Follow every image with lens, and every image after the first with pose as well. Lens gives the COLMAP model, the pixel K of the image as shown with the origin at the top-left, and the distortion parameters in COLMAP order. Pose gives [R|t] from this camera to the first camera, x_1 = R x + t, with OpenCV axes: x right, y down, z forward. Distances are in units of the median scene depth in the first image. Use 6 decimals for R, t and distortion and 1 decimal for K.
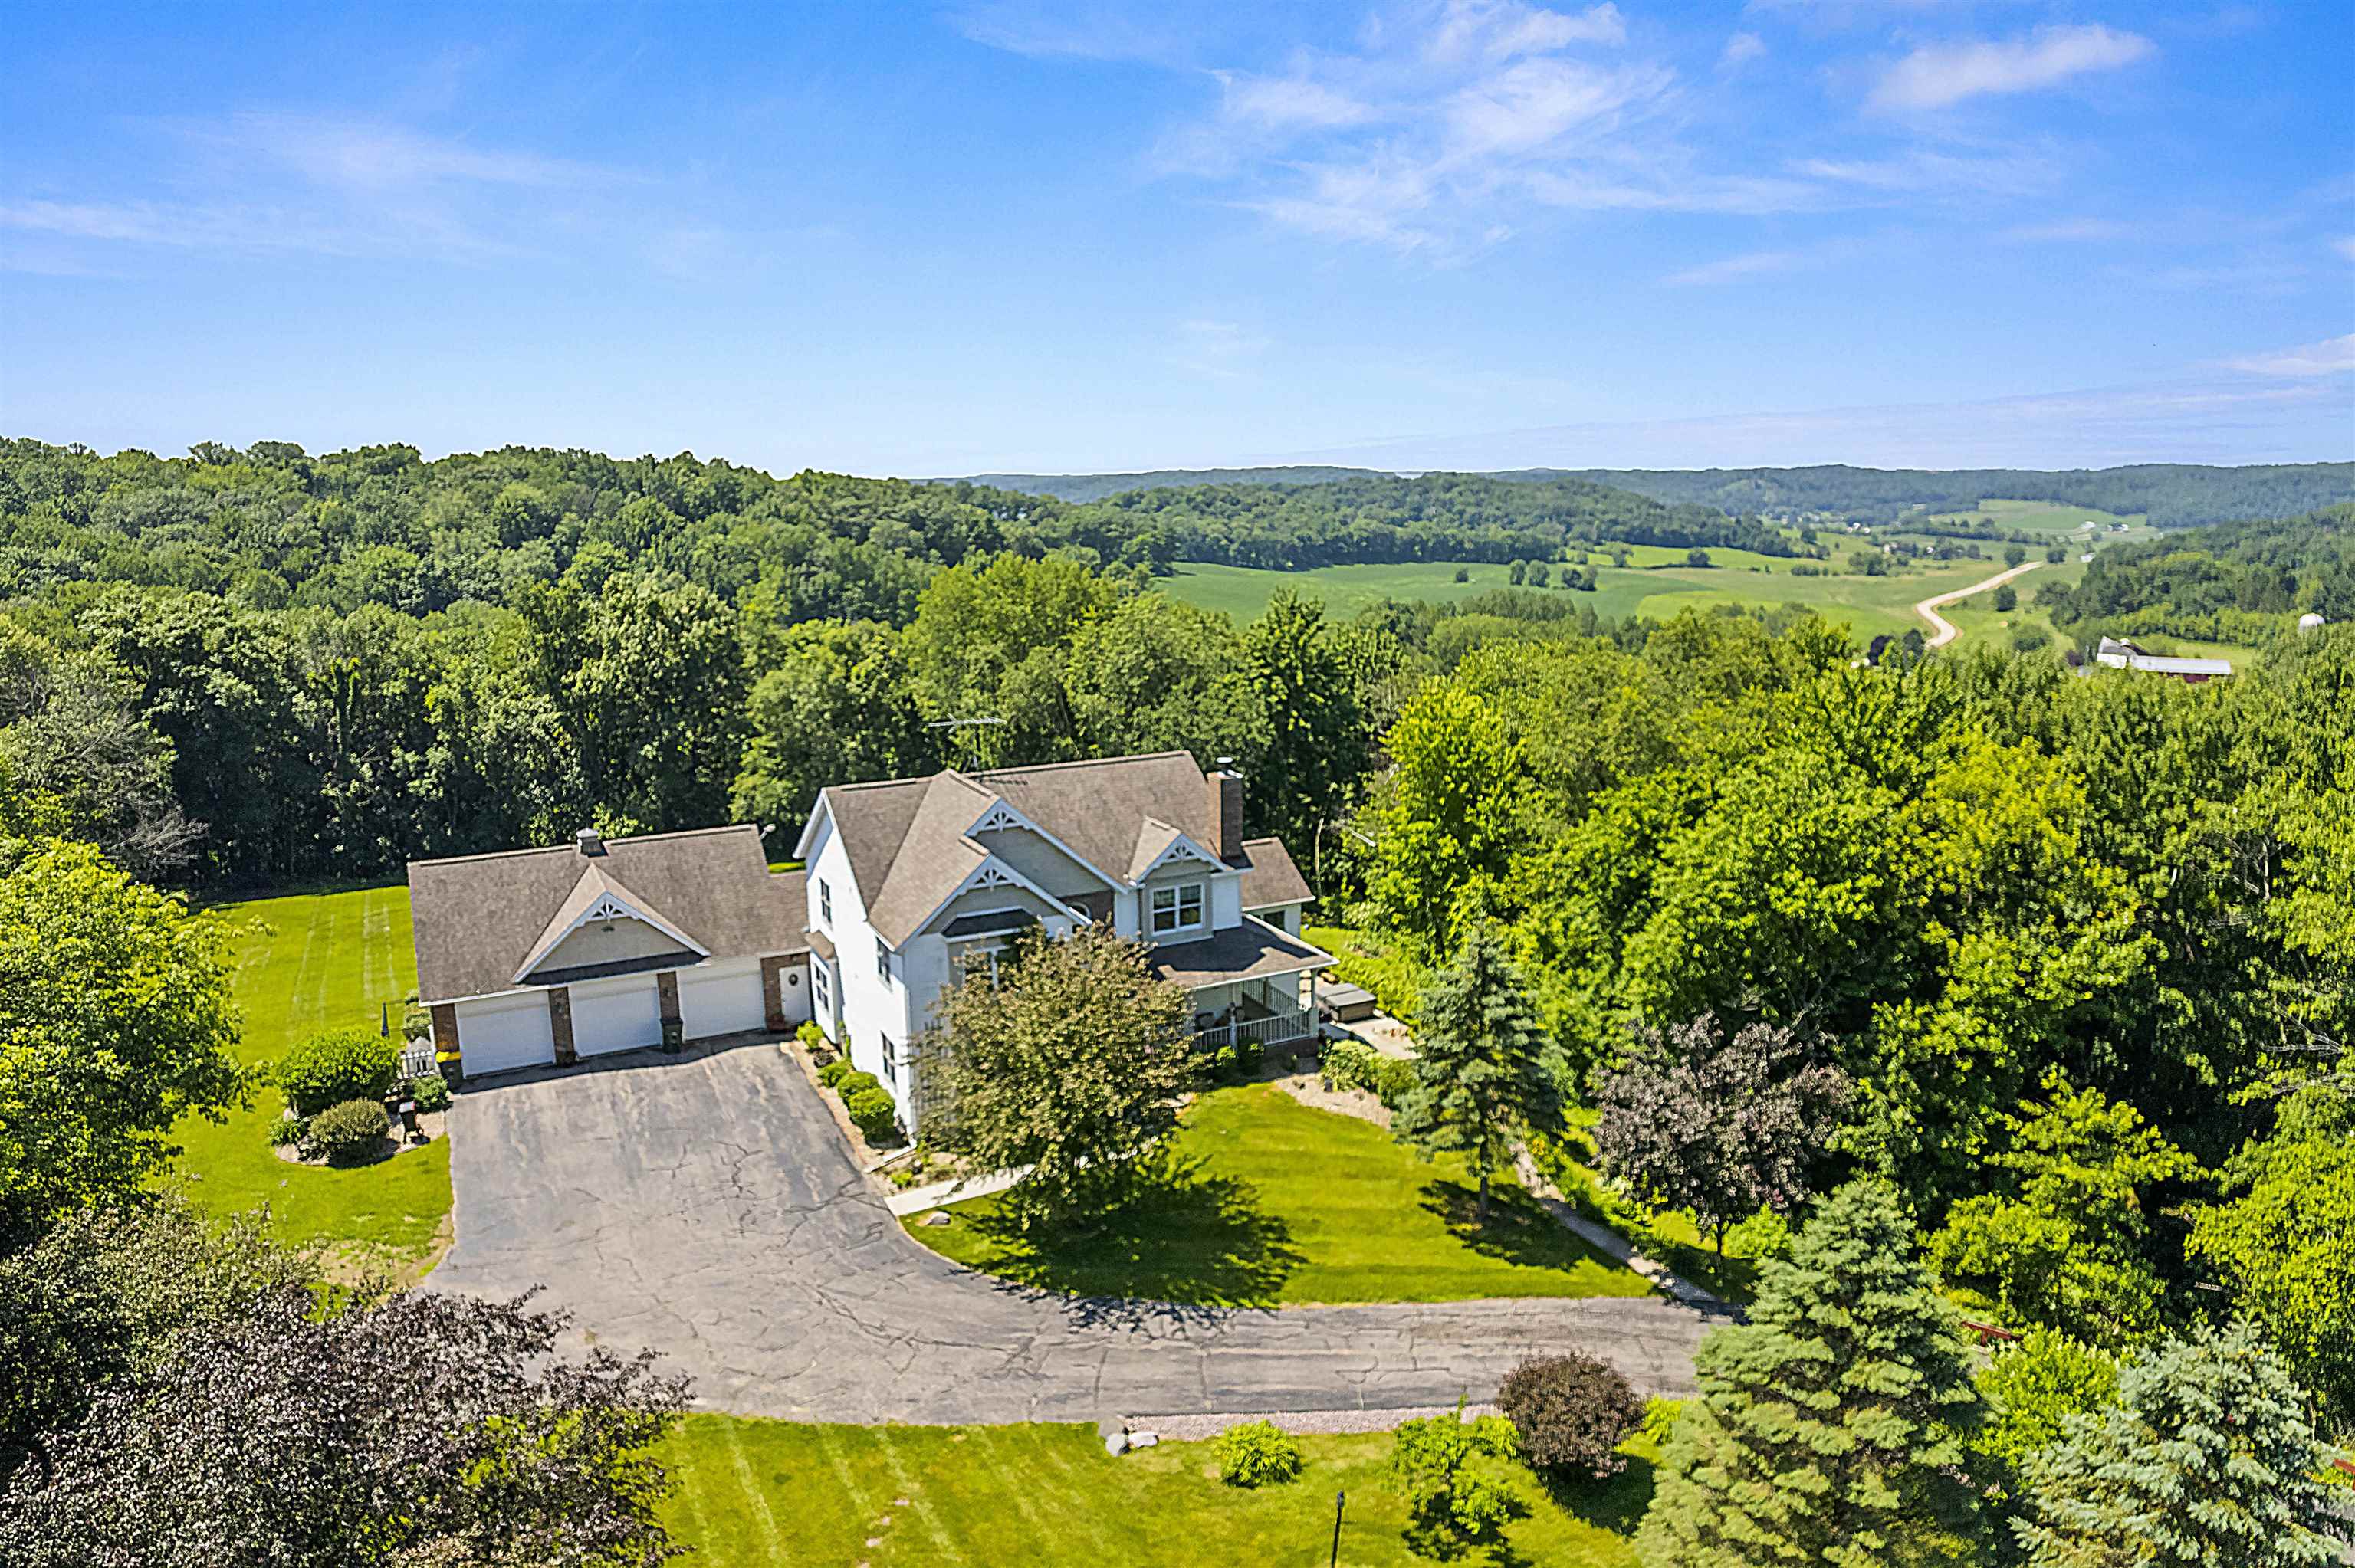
lens RADIAL K [[1507.5, 0, 1190.1], [0, 1507.5, 789.1], [0, 0, 1]] dist [-0.072058, 0.054245]
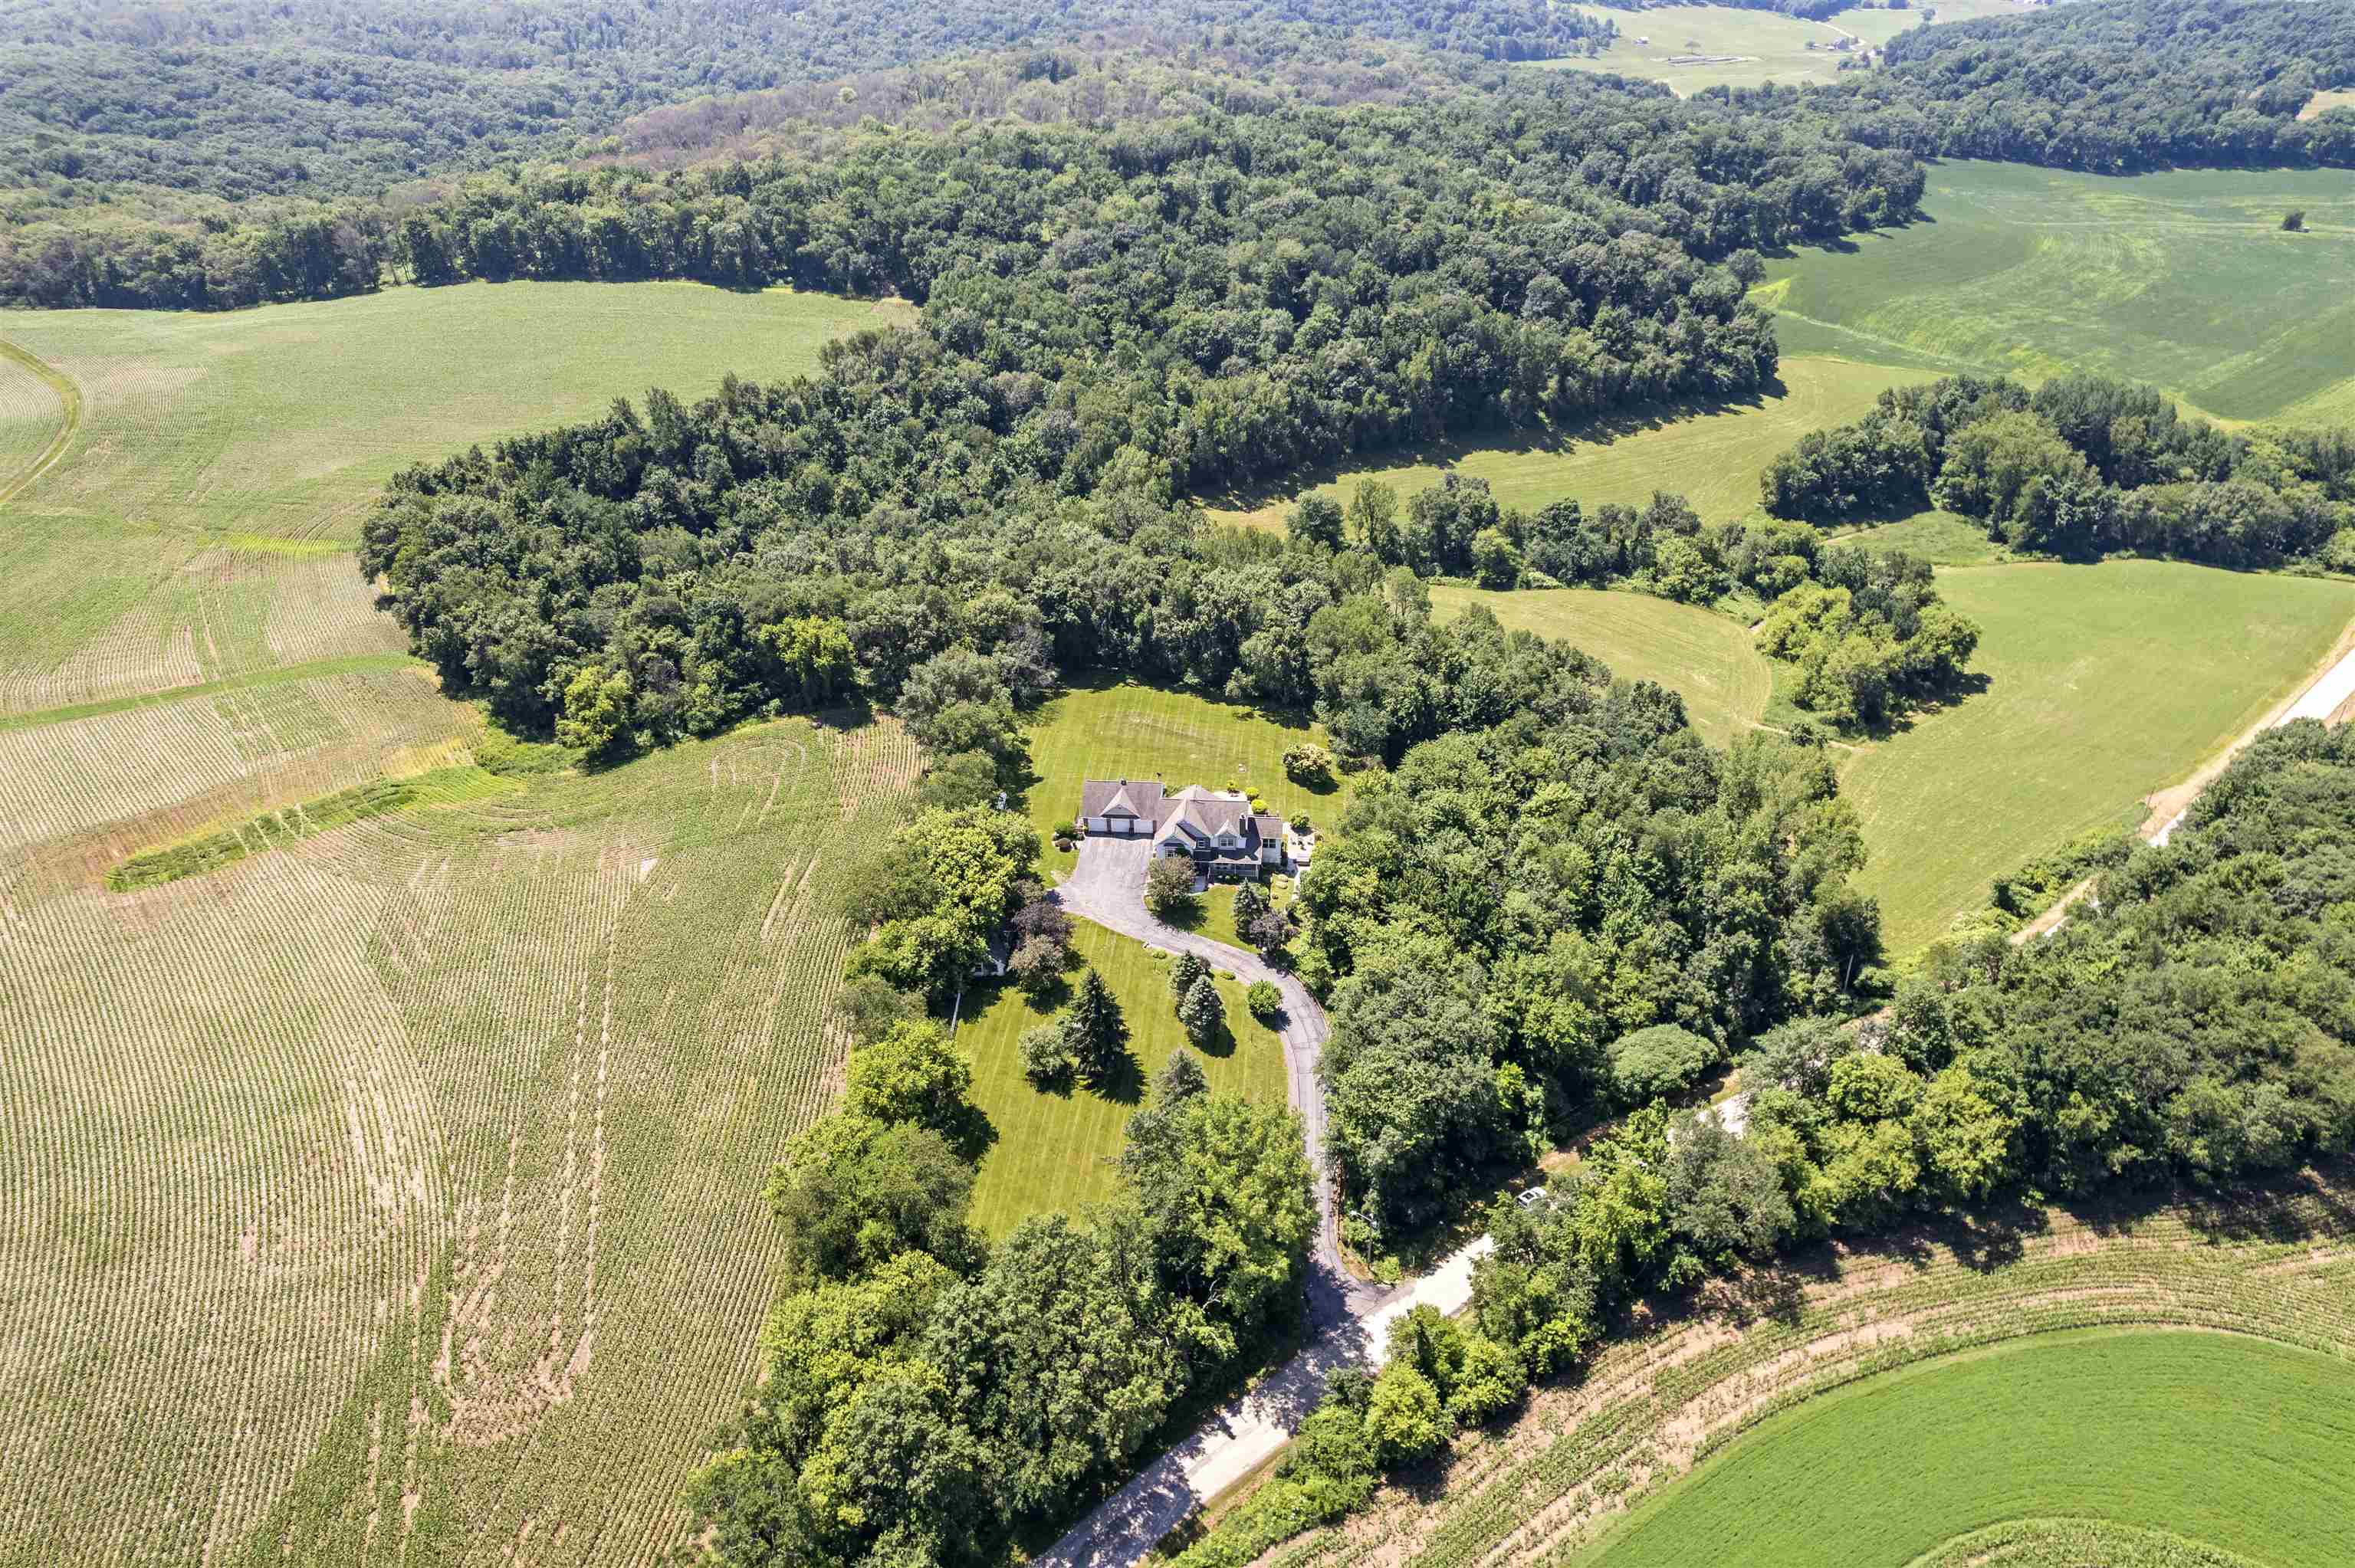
lens RADIAL K [[1507.5, 0, 1180.0], [0, 1507.5, 776.0], [0, 0, 1]] dist [-0.072058, 0.054245]
pose [[0.845860, 0.280194, -0.453886, 1.742531], [-0.100054, 0.919162, 0.380959, -1.690426], [0.523937, -0.276825, 0.805517, -2.462389]]
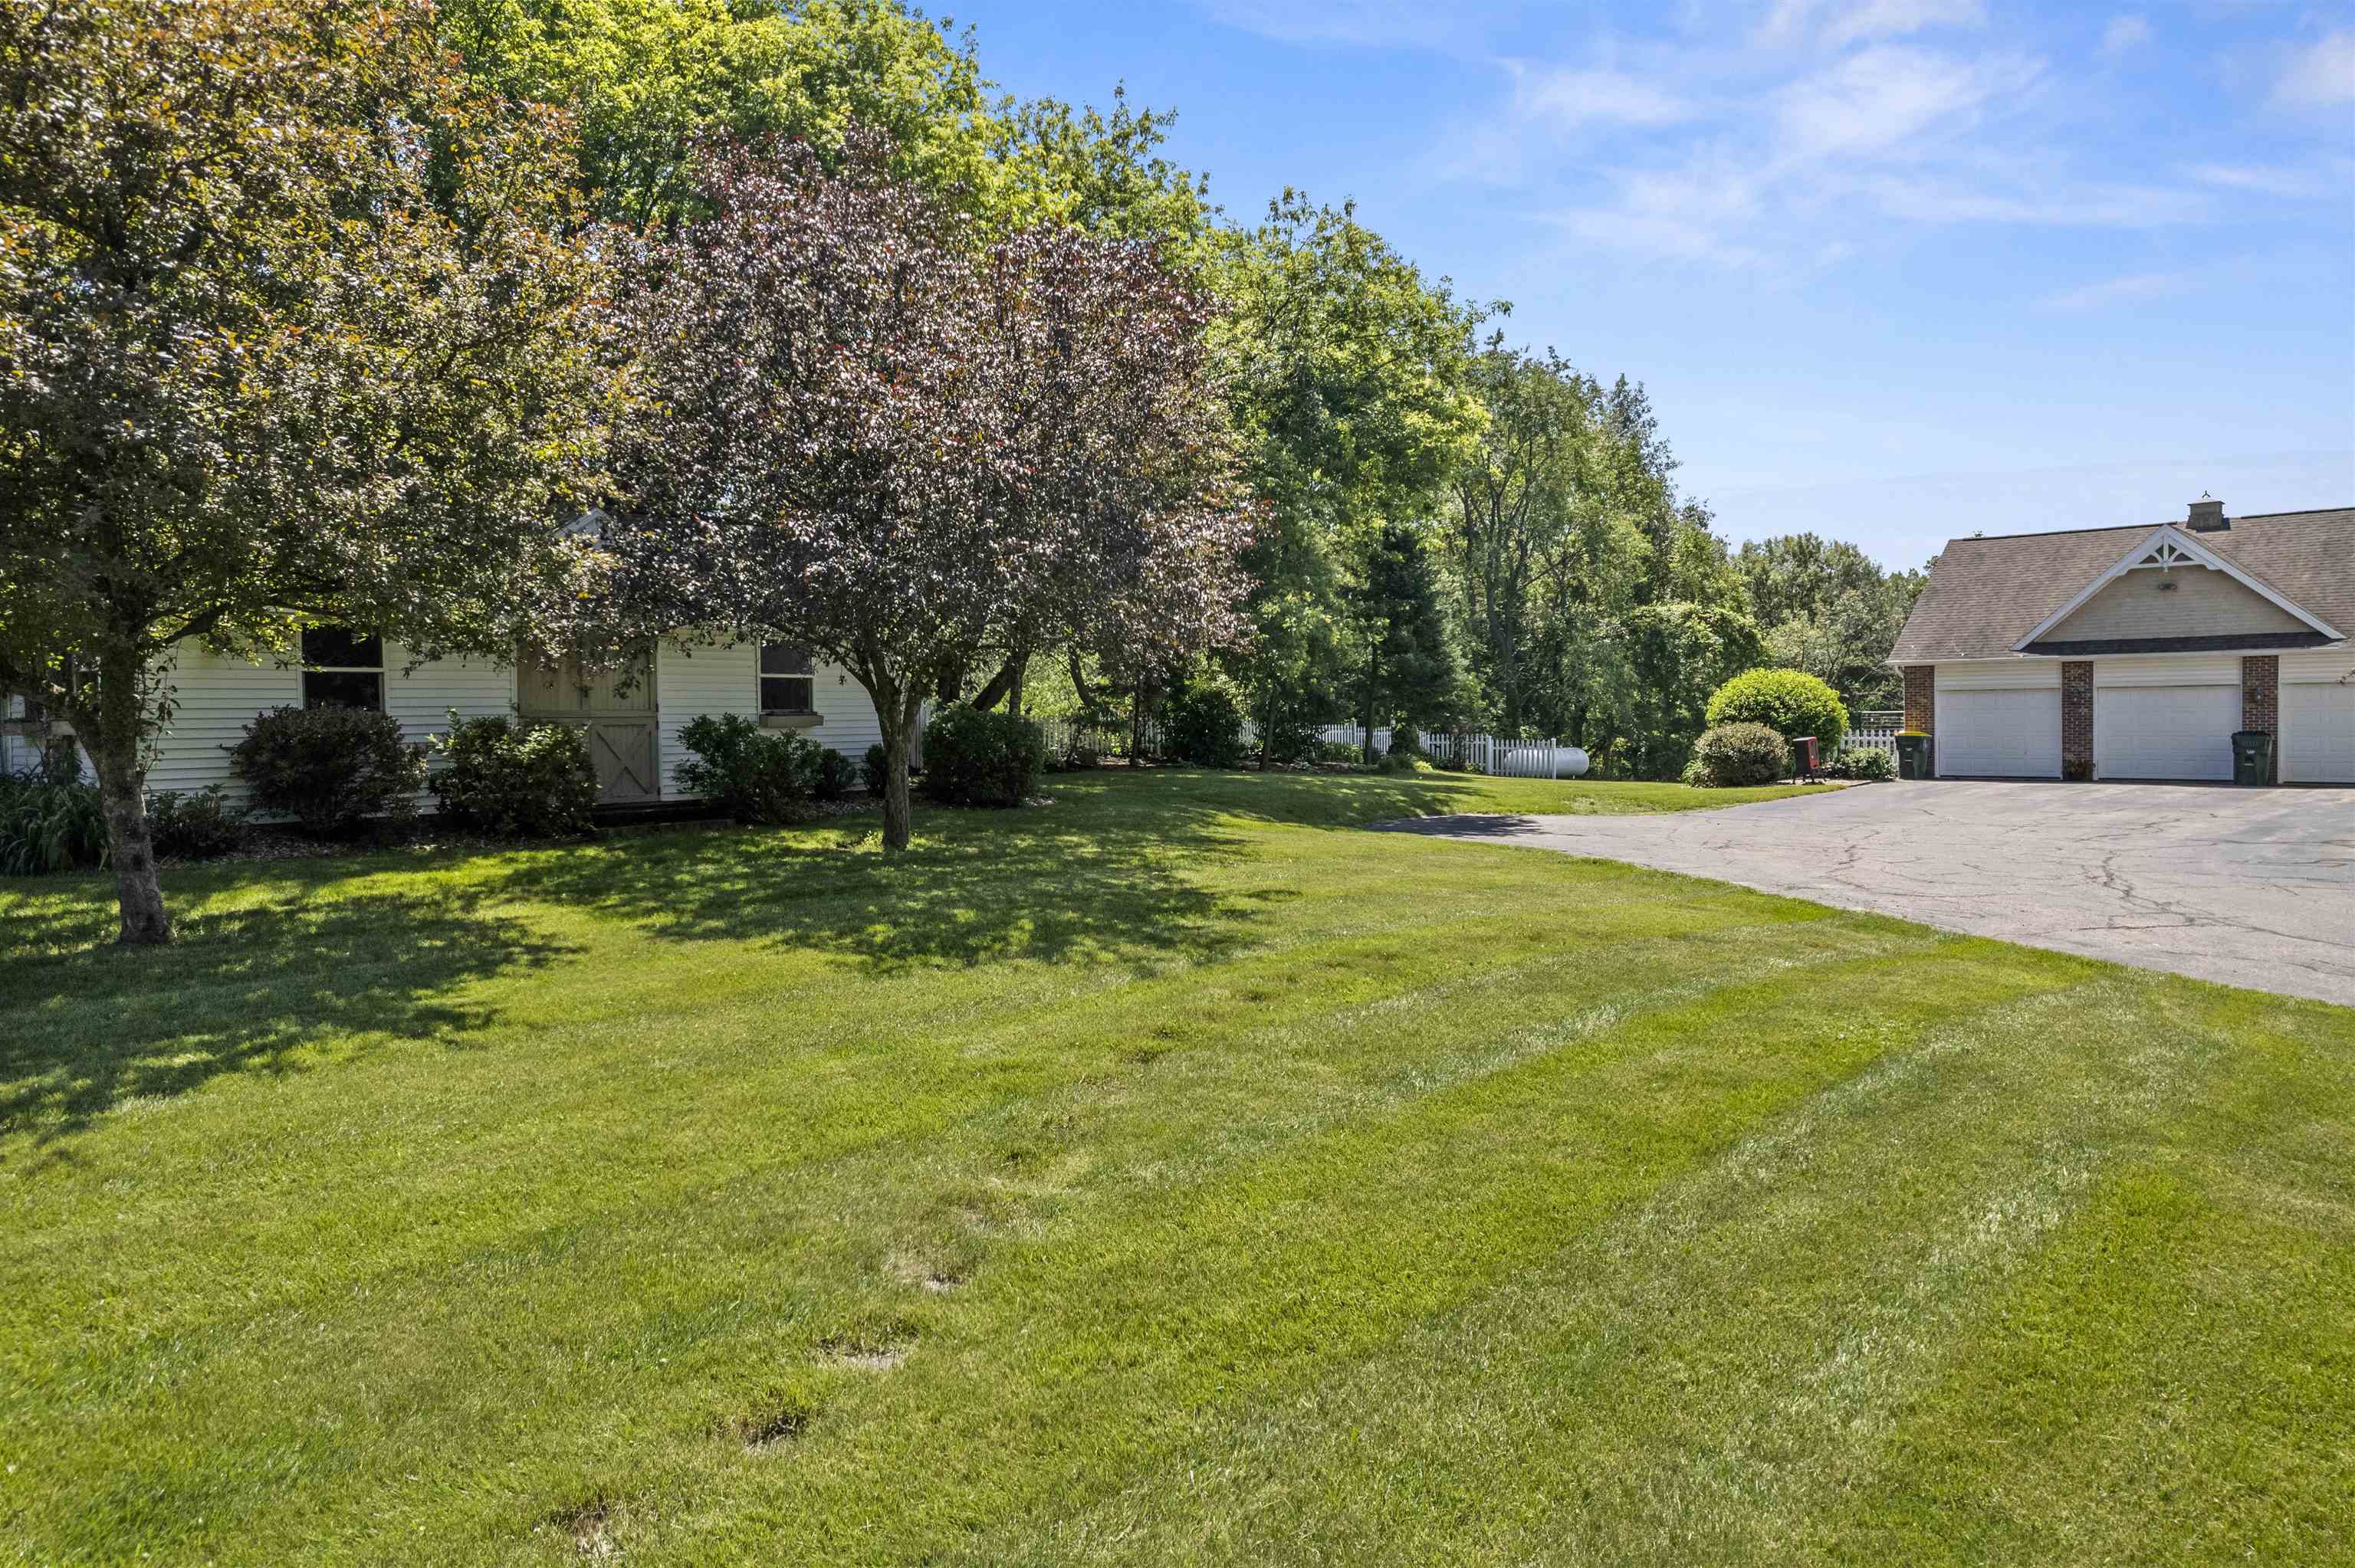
lens RADIAL K [[1507.3, 0, 1190.3], [0, 1507.3, 785.1], [0, 0, 1]] dist [0.002759, 0.007972]
pose [[0.352553, 0.025928, -0.935433, 0.098169], [-0.184407, 0.981940, -0.042284, 0.282987], [0.917442, 0.187408, 0.350967, 0.349743]]
